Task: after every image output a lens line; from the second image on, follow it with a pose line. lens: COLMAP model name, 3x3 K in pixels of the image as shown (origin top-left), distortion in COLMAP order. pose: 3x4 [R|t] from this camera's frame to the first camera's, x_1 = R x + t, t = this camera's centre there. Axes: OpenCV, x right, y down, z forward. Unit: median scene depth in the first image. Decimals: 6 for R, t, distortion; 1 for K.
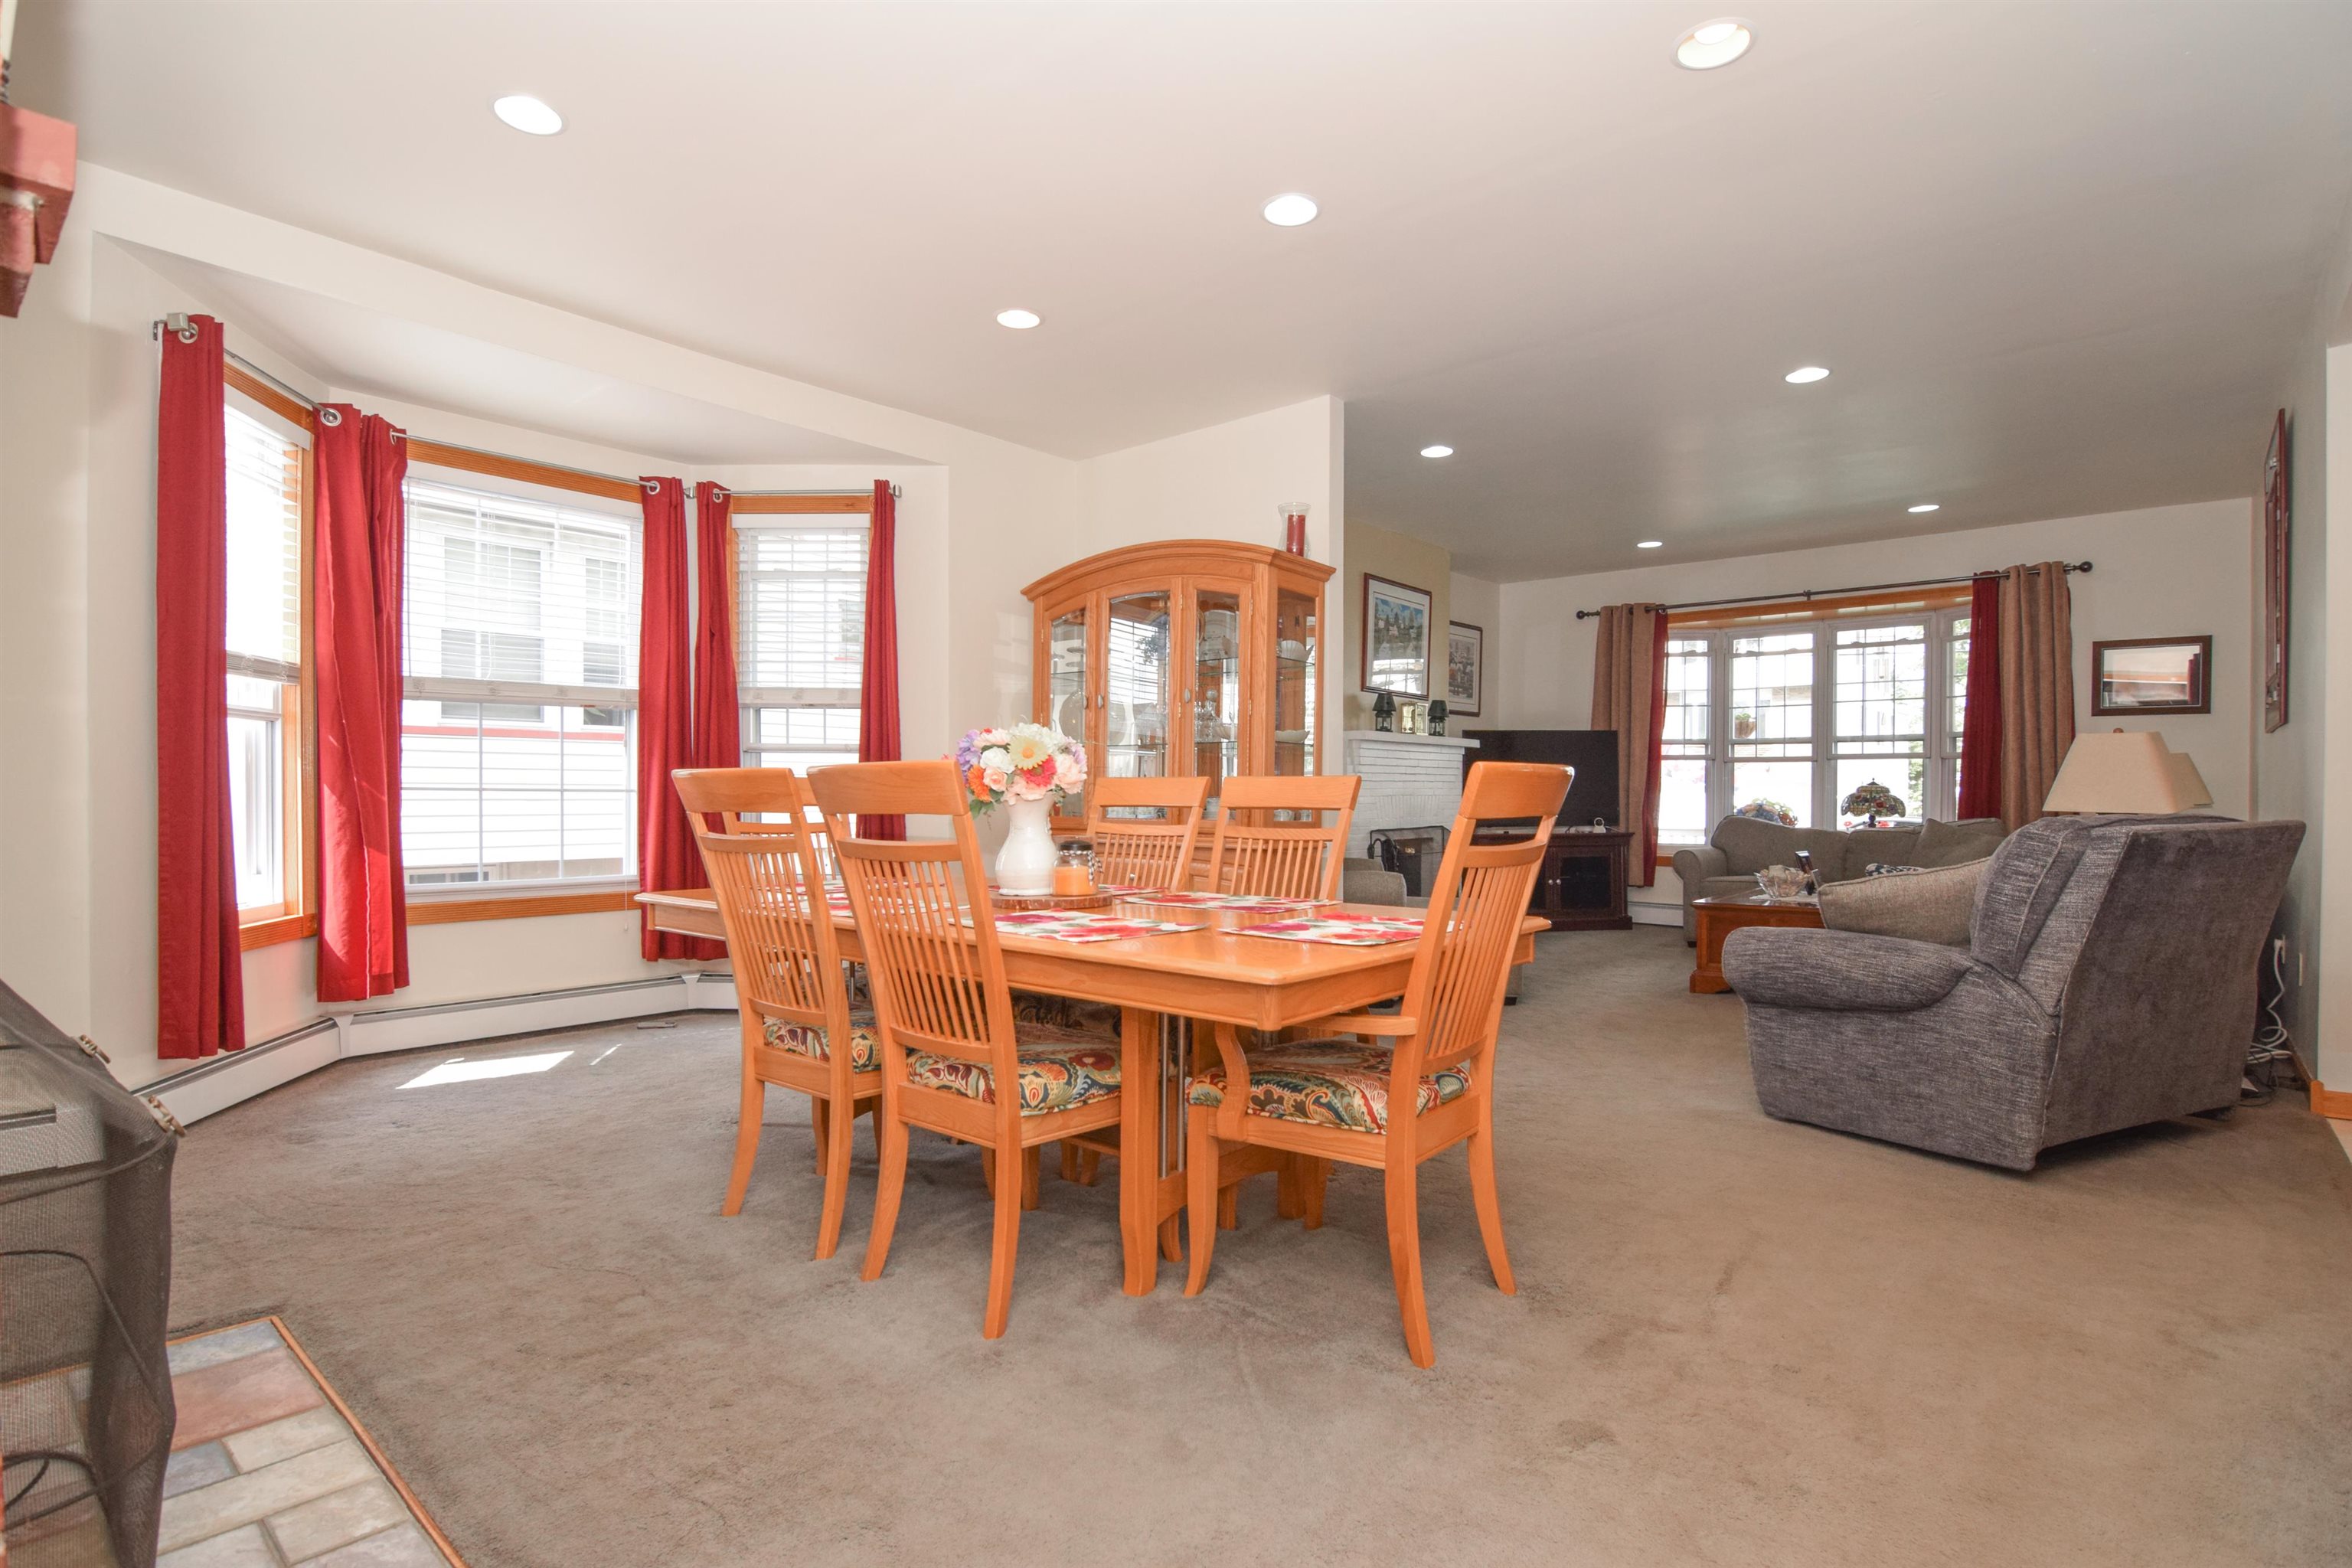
lens RADIAL K [[1202.9, 0, 1164.0], [0, 1202.9, 777.9], [0, 0, 1]] dist [0.004712, -0.007343]
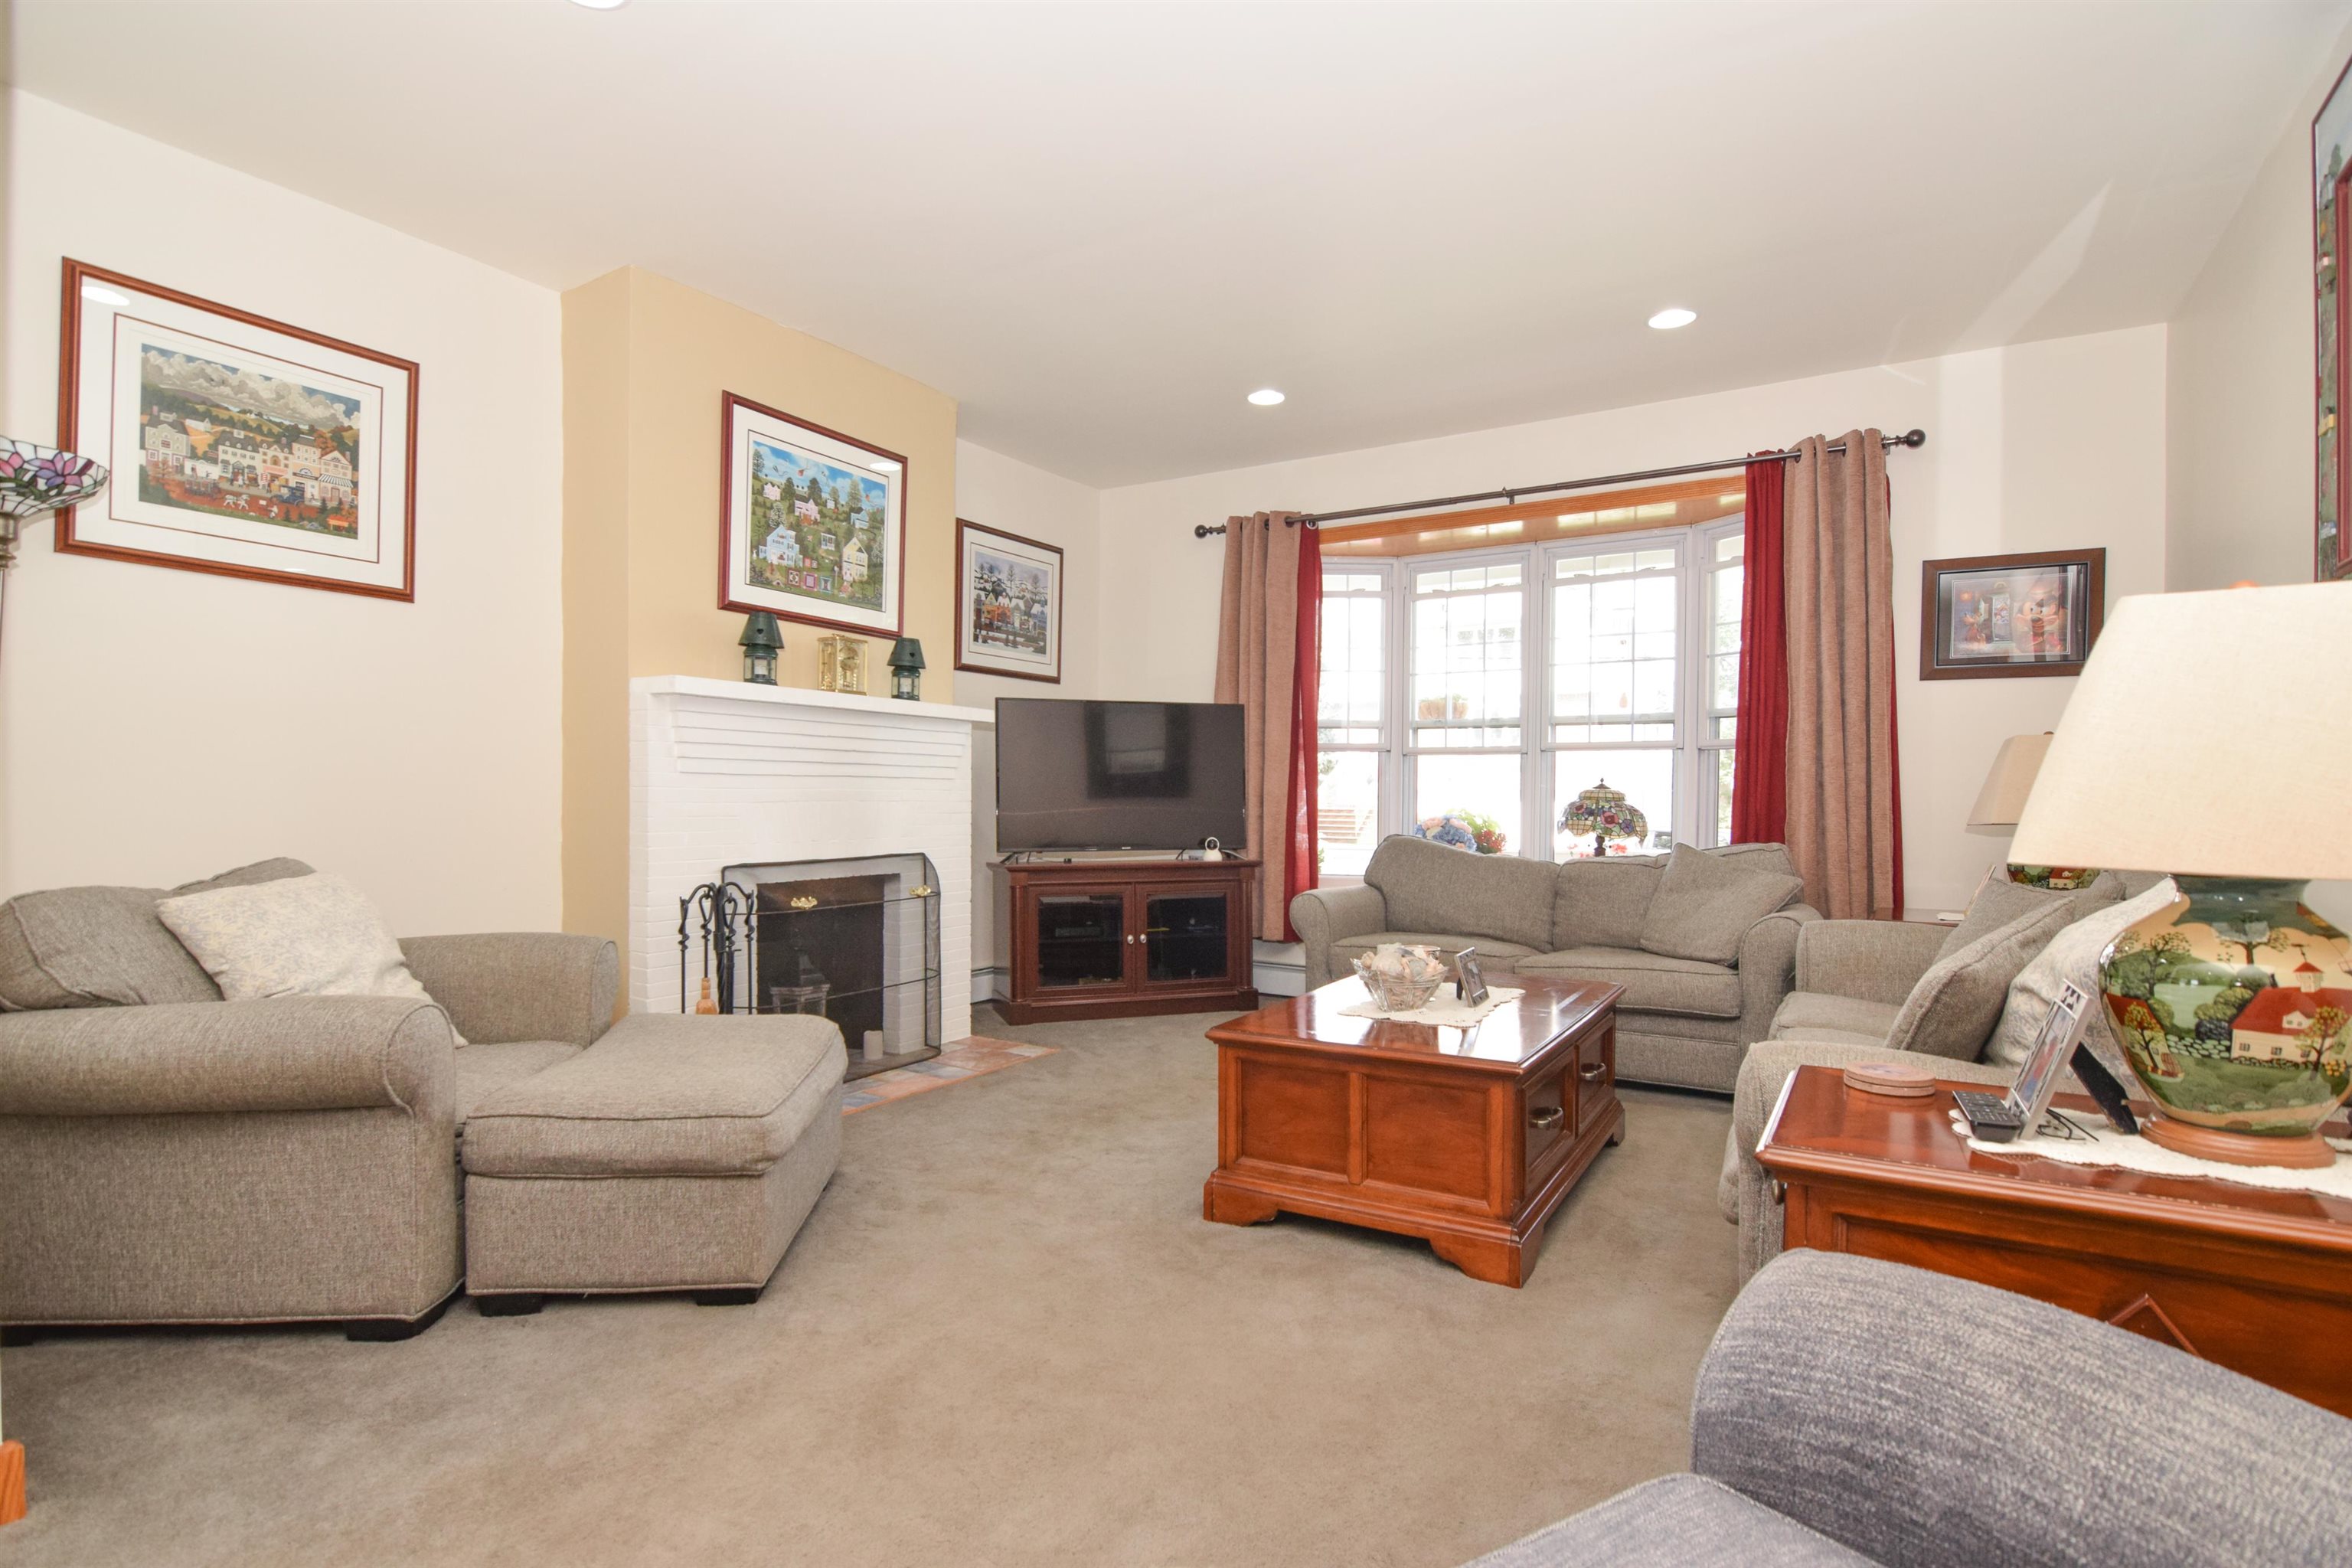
lens RADIAL K [[1202.9, 0, 1162.4], [0, 1202.9, 781.0], [0, 0, 1]] dist [0.004712, -0.007343]
pose [[0.988351, 0.007843, 0.151989, 0.249277], [-0.007396, 0.999966, -0.003508, 0.005256], [-0.152011, 0.002343, 0.988376, 0.383683]]
